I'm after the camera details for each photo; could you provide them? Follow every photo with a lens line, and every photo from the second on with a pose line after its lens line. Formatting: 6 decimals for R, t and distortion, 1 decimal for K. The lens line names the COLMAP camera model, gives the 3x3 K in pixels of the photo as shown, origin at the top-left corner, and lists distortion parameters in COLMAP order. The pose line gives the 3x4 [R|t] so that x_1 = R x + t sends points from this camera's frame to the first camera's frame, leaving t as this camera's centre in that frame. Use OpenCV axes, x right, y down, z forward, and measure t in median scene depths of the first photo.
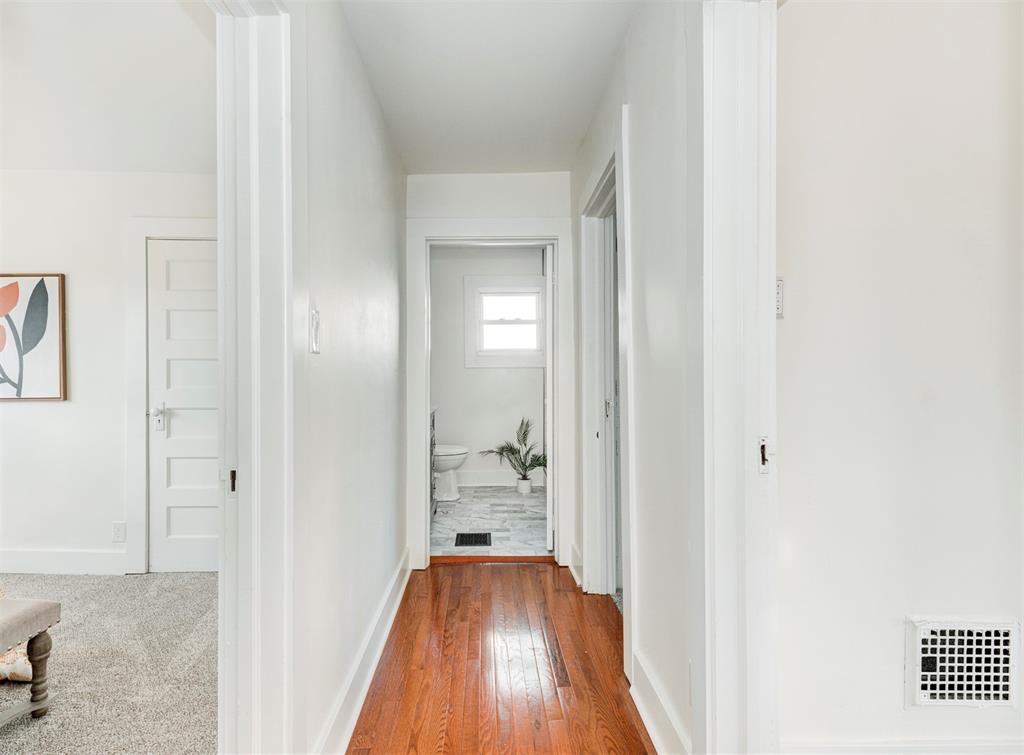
lens RADIAL K [[573.9, 0, 514.9], [0, 573.9, 372.9], [0, 0, 1]] dist [0.021760, -0.018698]
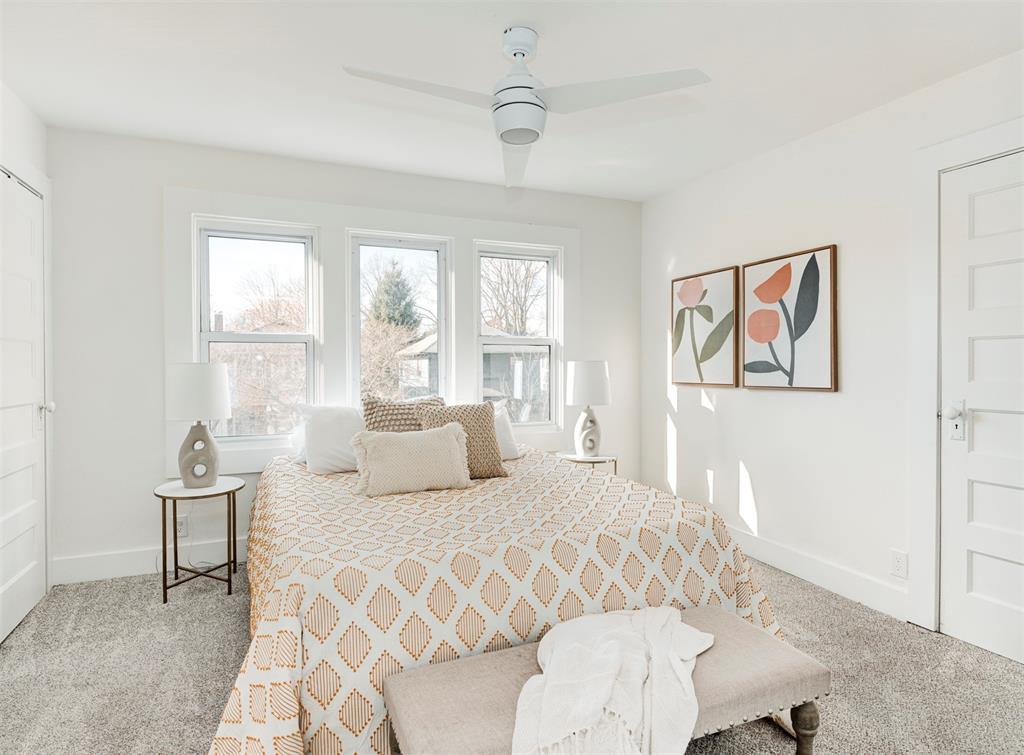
lens RADIAL K [[573.9, 0, 514.9], [0, 573.9, 372.9], [0, 0, 1]] dist [0.021760, -0.018698]
pose [[0.391576, 0.009625, -0.920095, -0.177813], [0.002814, 0.999928, 0.011658, 0.008355], [0.920141, -0.007154, 0.391521, 0.225875]]
